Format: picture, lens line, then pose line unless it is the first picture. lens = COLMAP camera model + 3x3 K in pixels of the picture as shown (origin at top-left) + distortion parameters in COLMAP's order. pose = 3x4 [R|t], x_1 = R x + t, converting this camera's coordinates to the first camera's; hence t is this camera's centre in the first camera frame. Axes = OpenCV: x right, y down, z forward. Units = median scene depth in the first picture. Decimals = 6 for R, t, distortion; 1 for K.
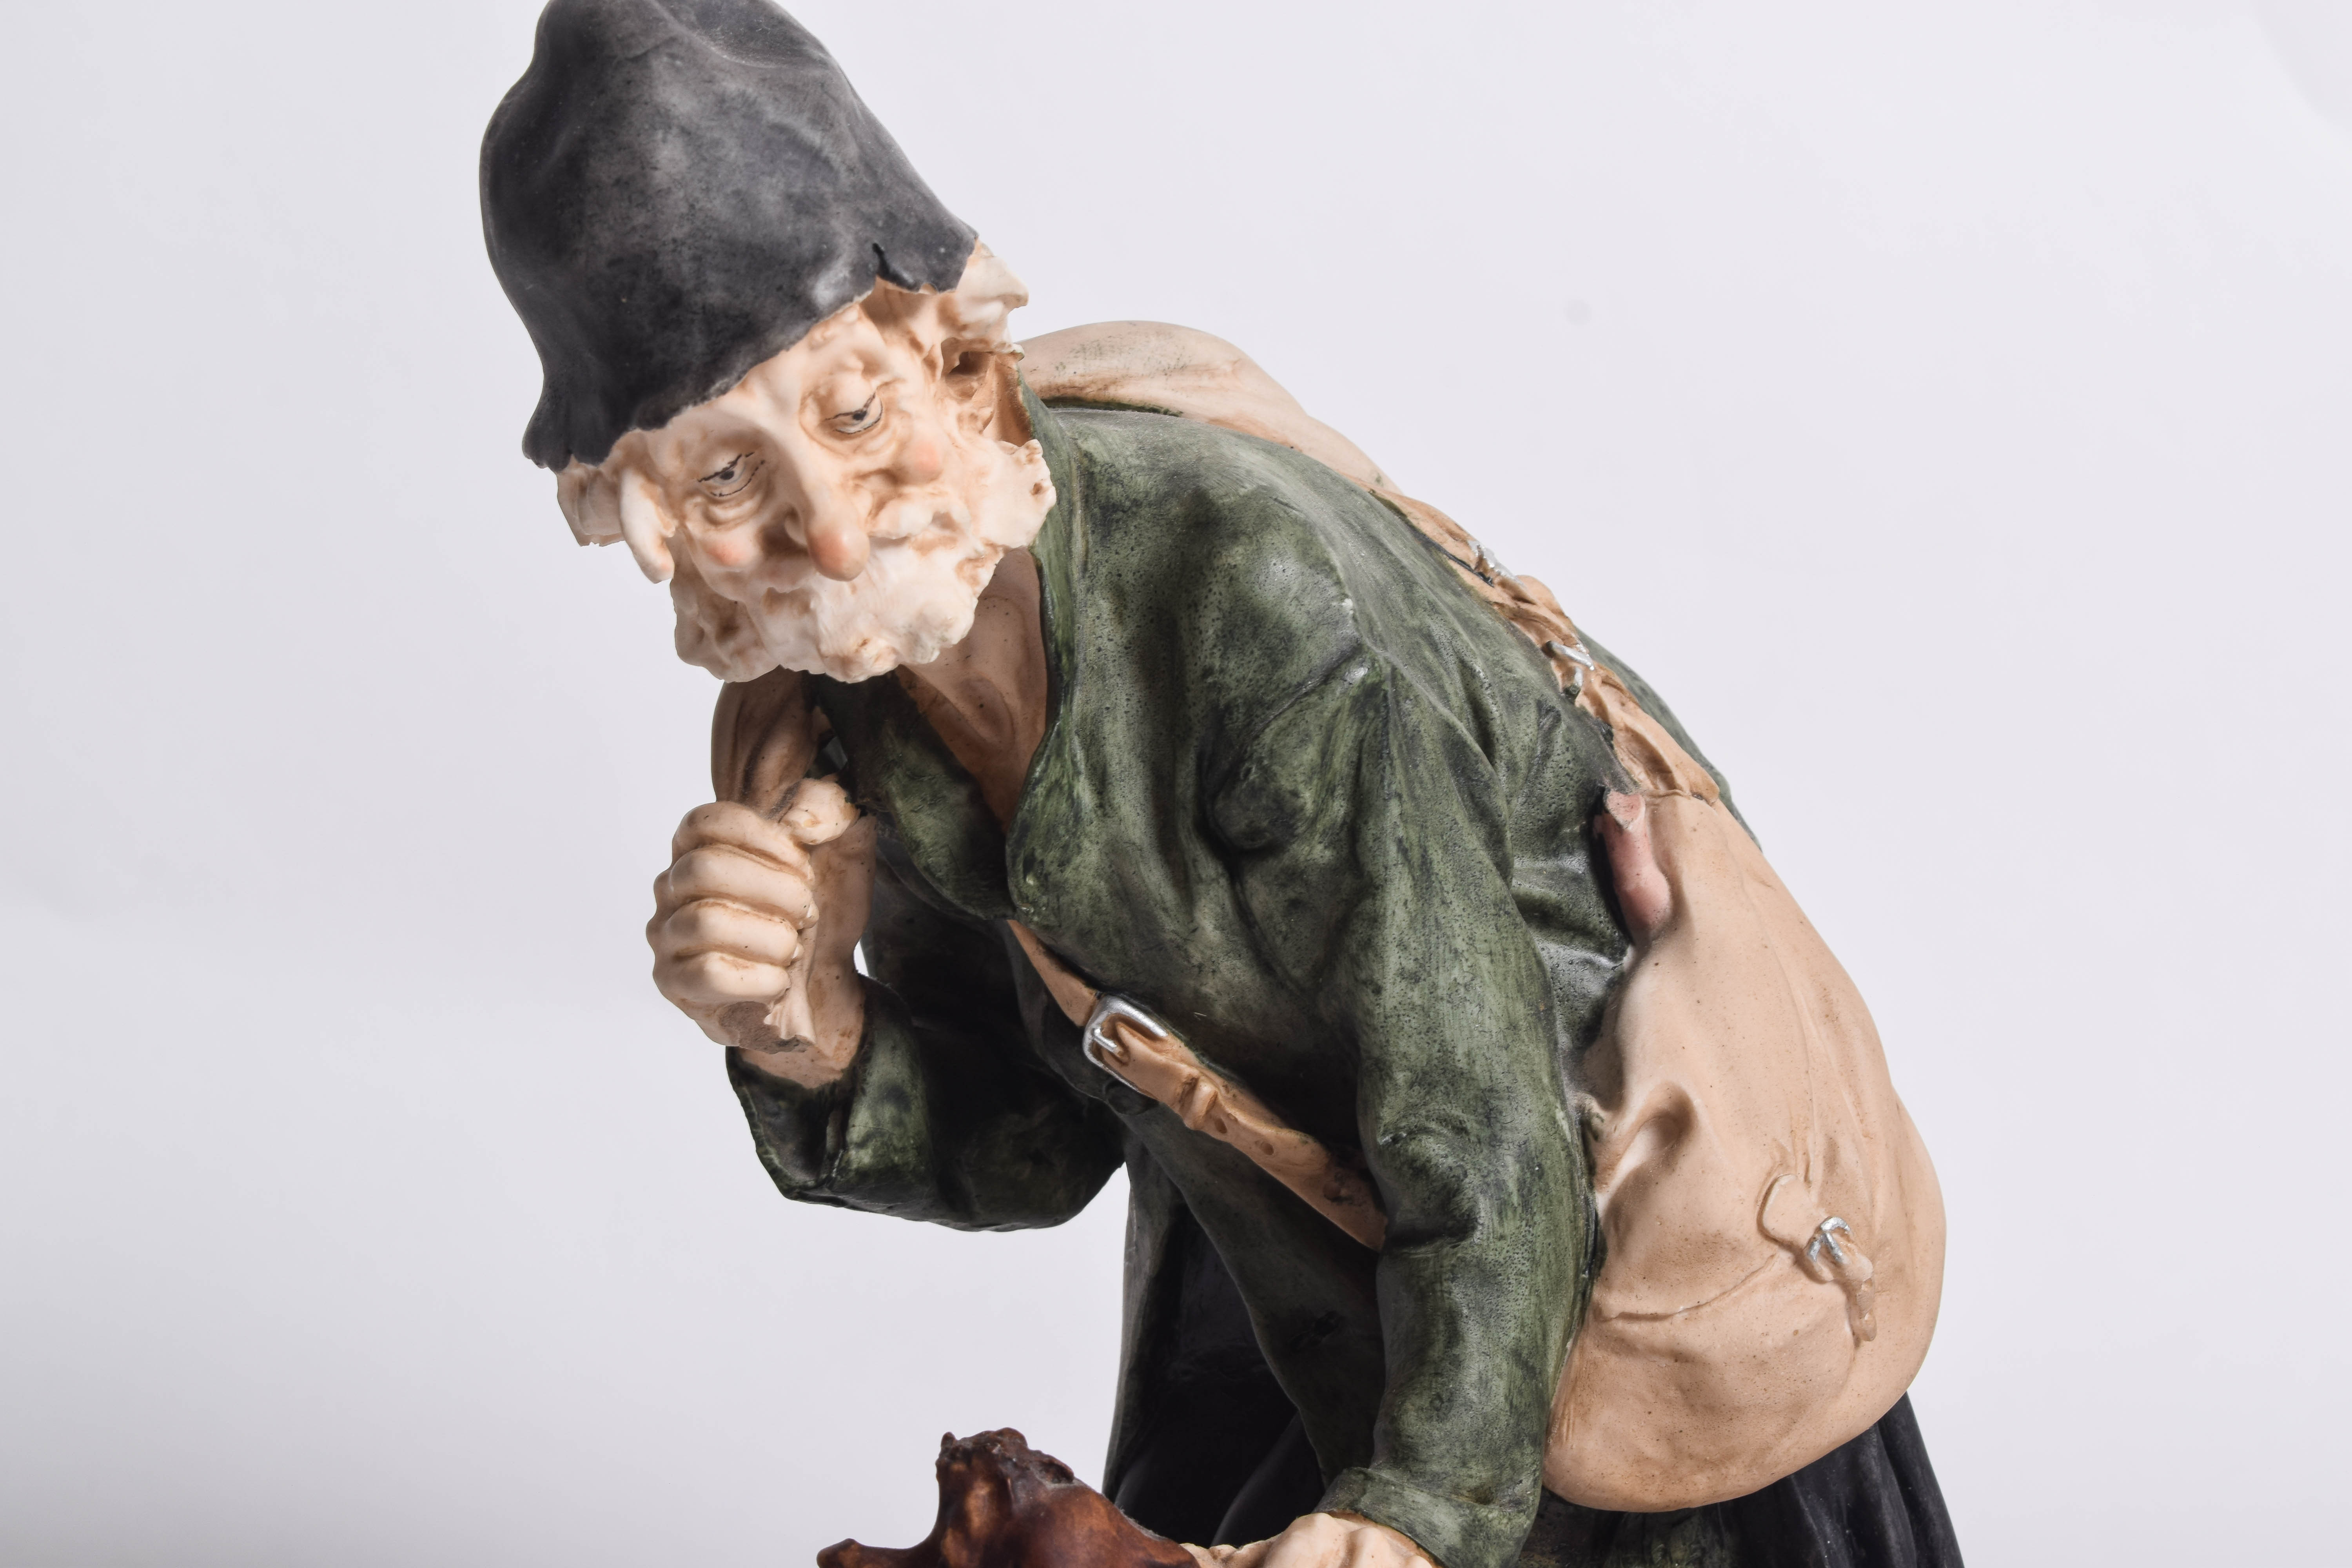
lens RADIAL K [[5343.1, 0, 1178.5], [0, 5343.1, 779.6], [0, 0, 1]] dist [-0.055385, 0.000000]
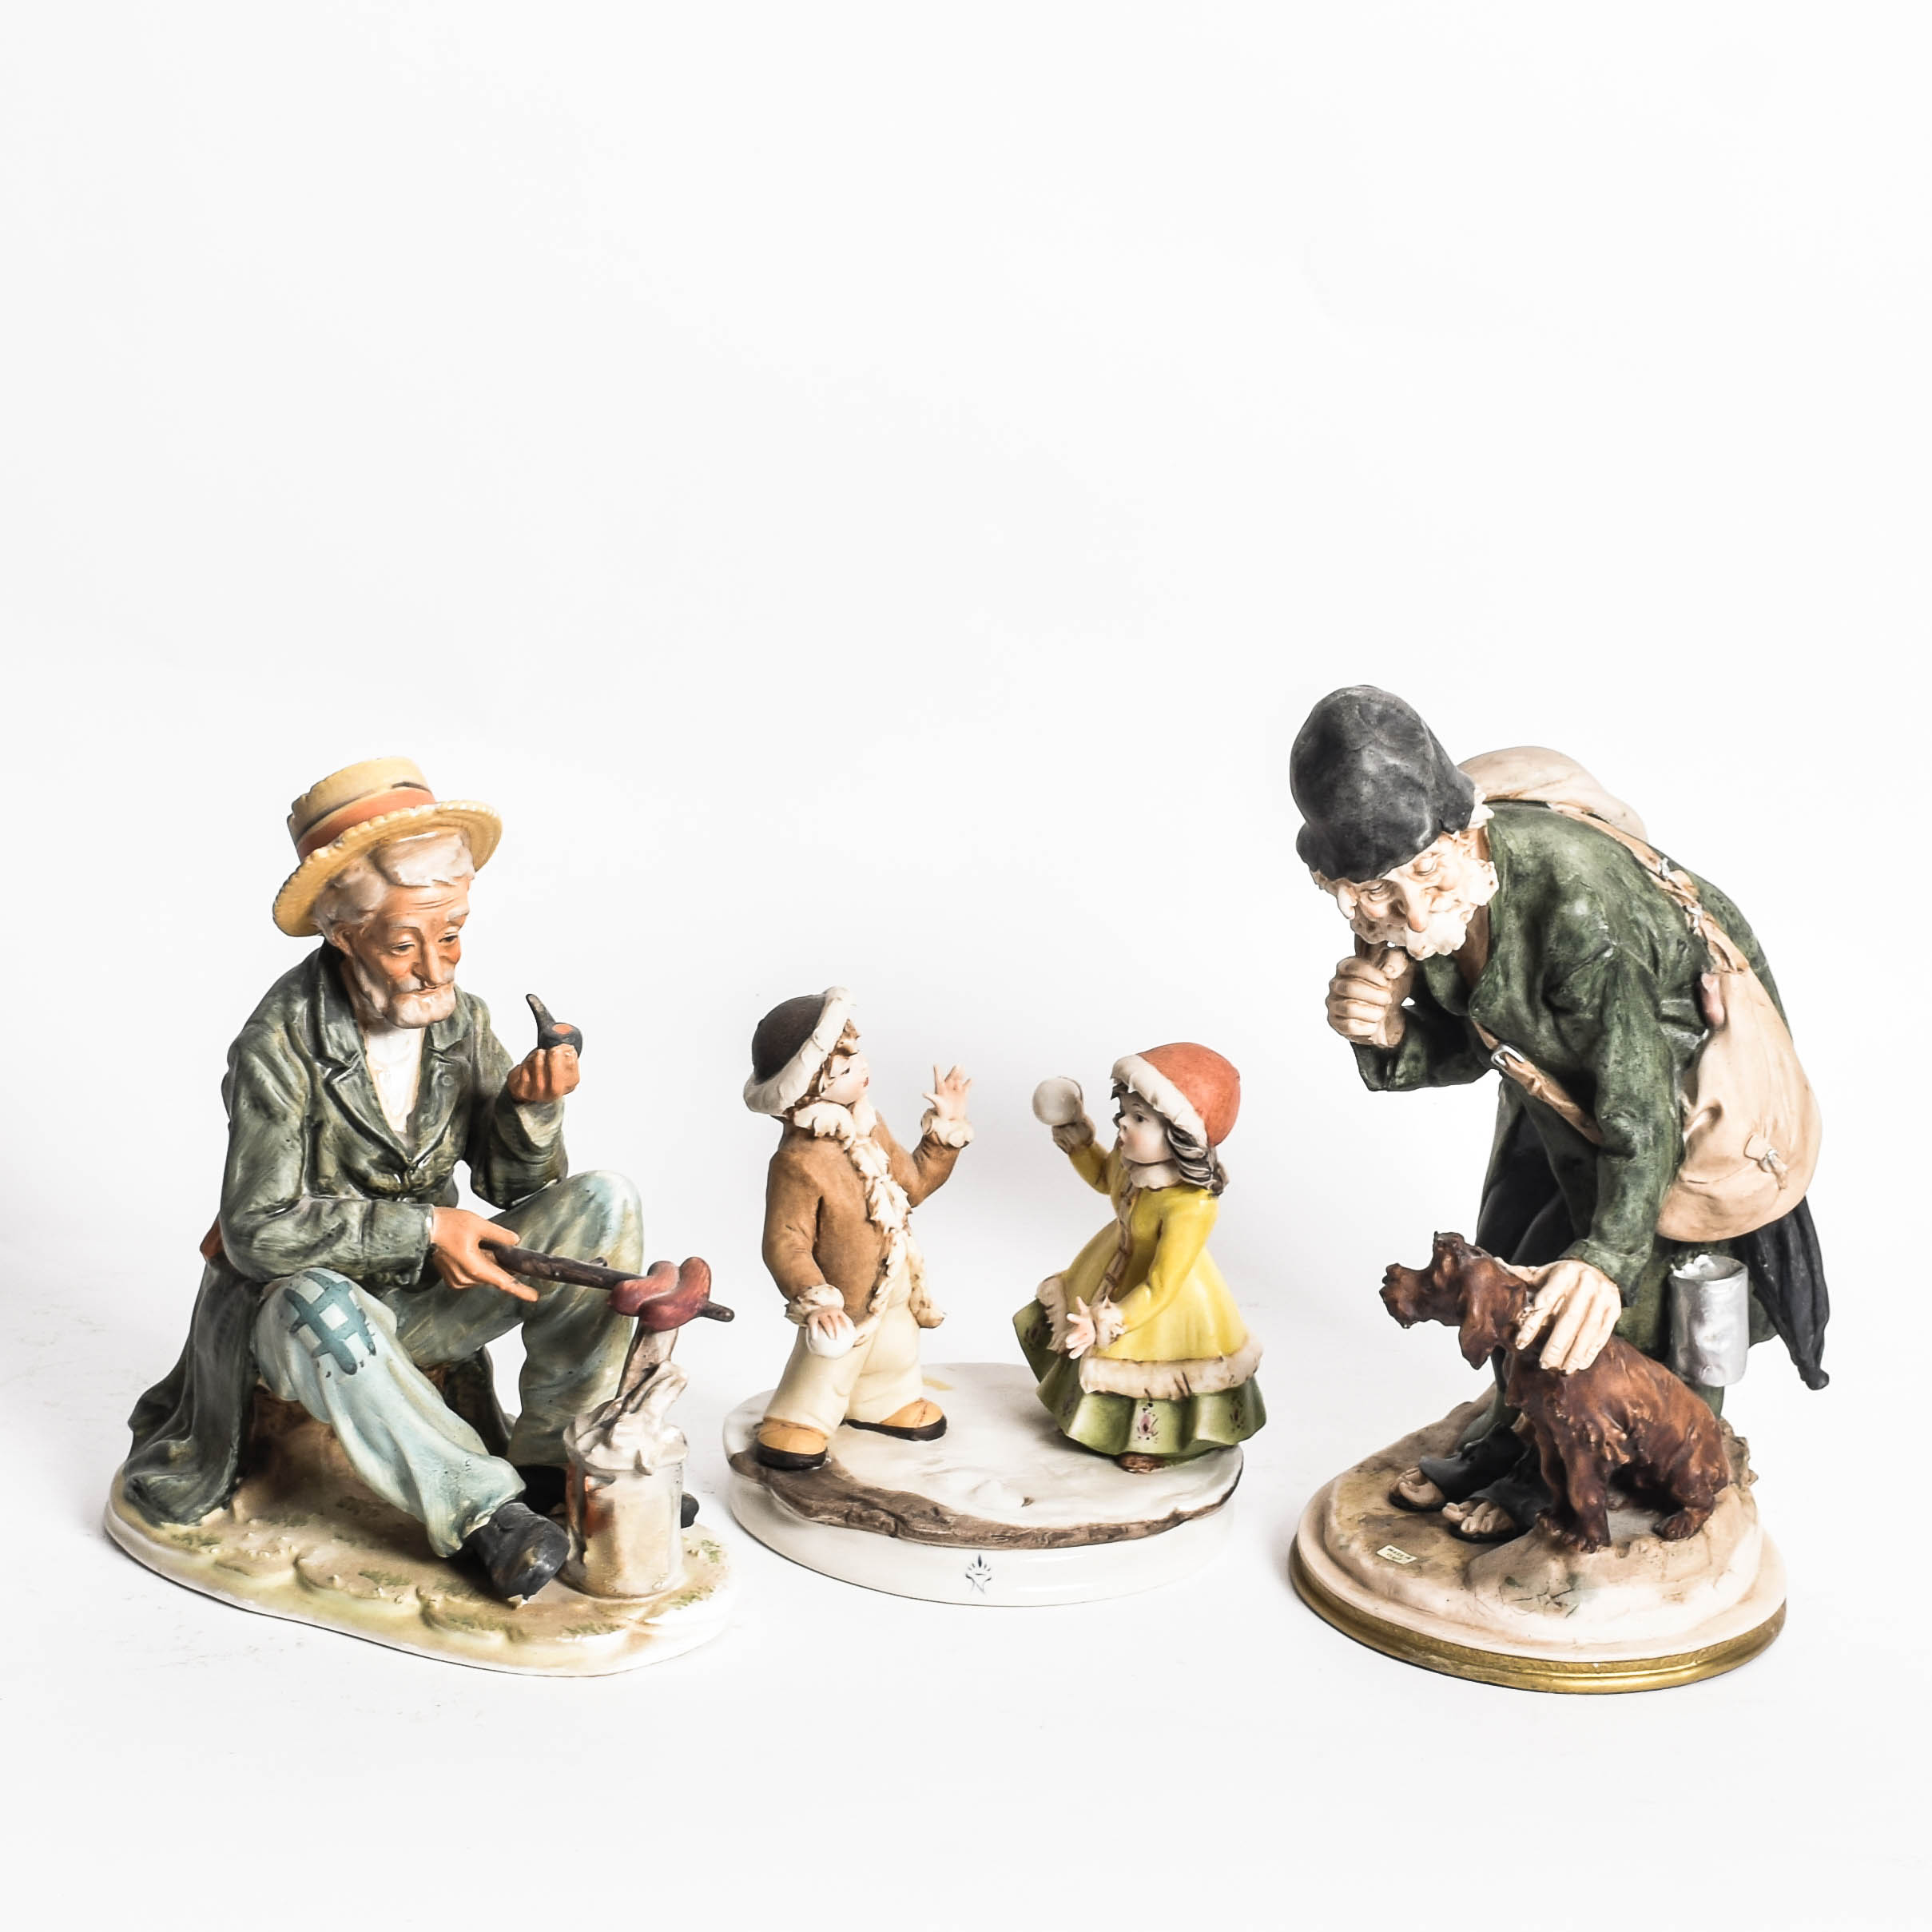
lens RADIAL K [[5844.6, 0, 965.3], [0, 5844.6, 968.7], [0, 0, 1]] dist [-0.107662, 0.000000]
pose [[0.995837, 0.065761, -0.063117, -0.098131], [-0.043075, 0.949776, 0.309951, -0.877442], [0.080330, -0.305942, 0.948655, -1.732442]]
